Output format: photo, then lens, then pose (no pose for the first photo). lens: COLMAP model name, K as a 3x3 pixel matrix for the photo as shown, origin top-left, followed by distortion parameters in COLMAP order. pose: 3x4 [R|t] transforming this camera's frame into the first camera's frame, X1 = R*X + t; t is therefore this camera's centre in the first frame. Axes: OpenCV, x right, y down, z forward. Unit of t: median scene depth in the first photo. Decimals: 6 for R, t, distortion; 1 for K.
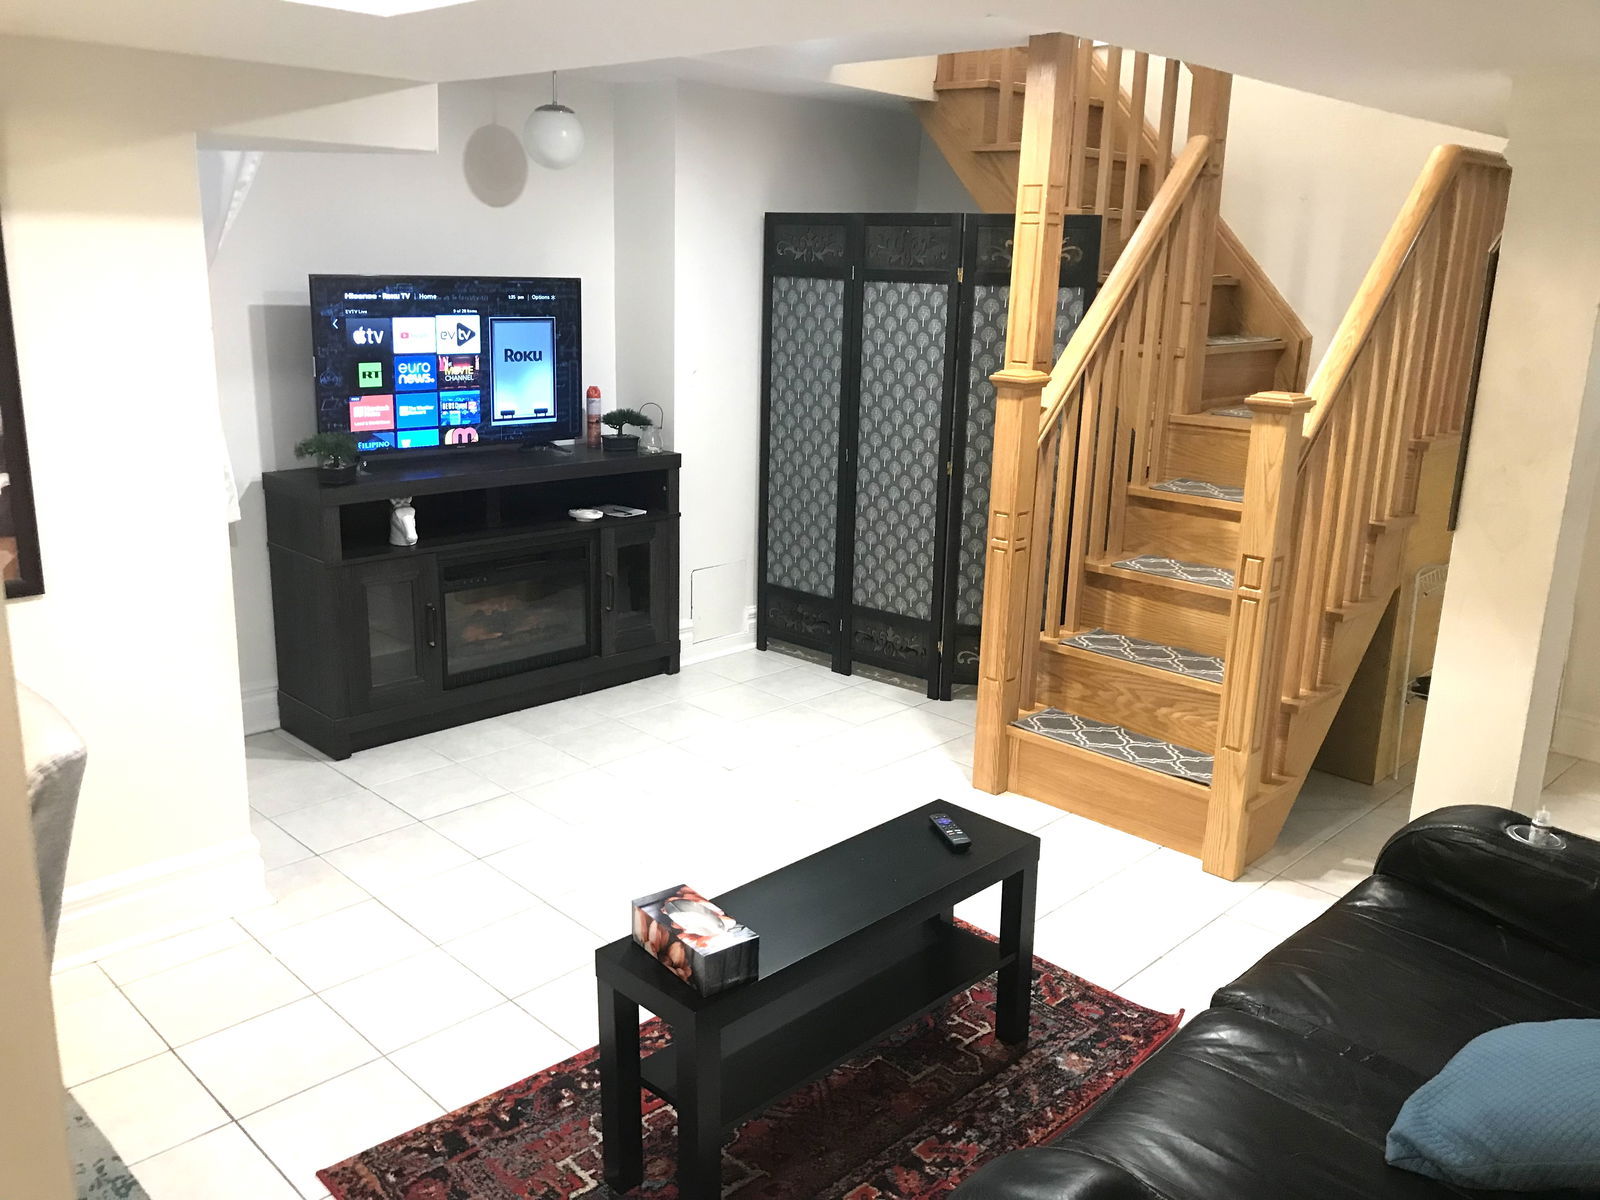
lens RADIAL K [[1286.8, 0, 800.1], [0, 1286.8, 595.6], [0, 0, 1]] dist [0.001456, -0.017393]
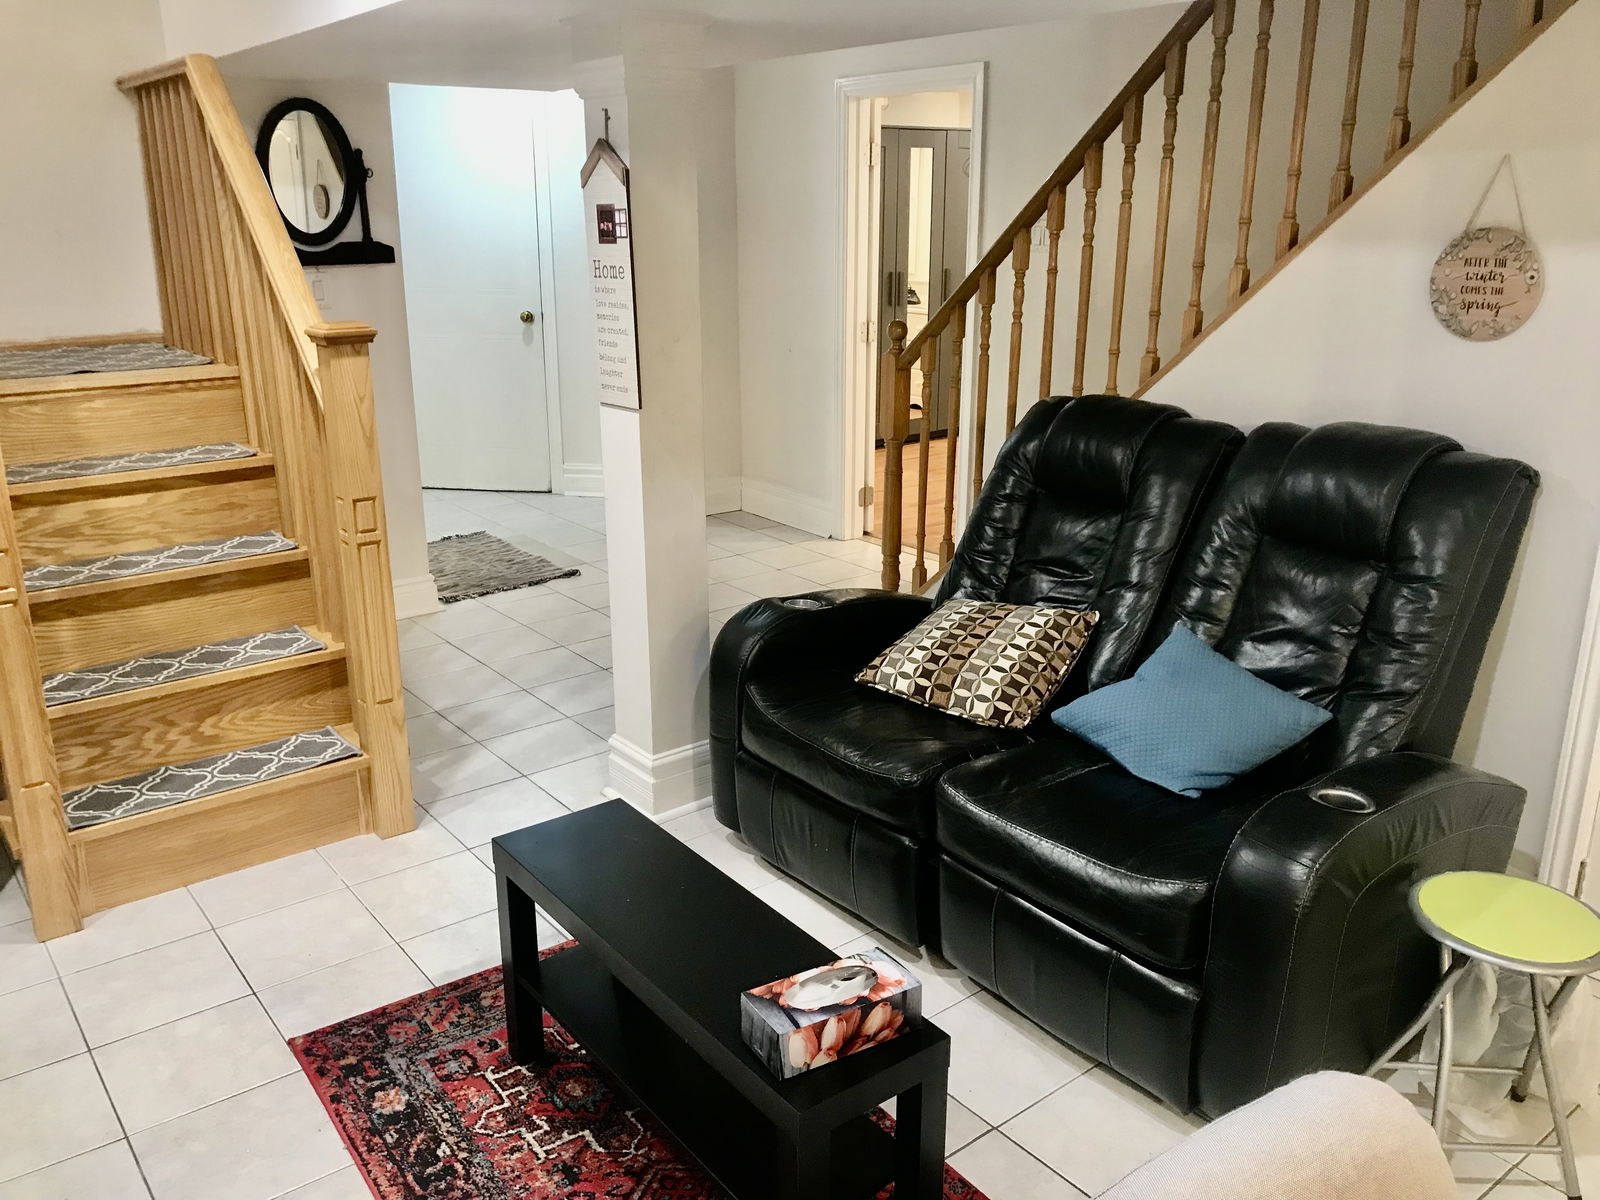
lens RADIAL K [[1286.8, 0, 800.5], [0, 1286.8, 602.0], [0, 0, 1]] dist [0.001456, -0.017393]
pose [[0.119479, -0.318321, 0.940423, -0.450990], [0.250002, 0.926333, 0.281790, -0.127116], [-0.960845, 0.201440, 0.190258, 0.463469]]
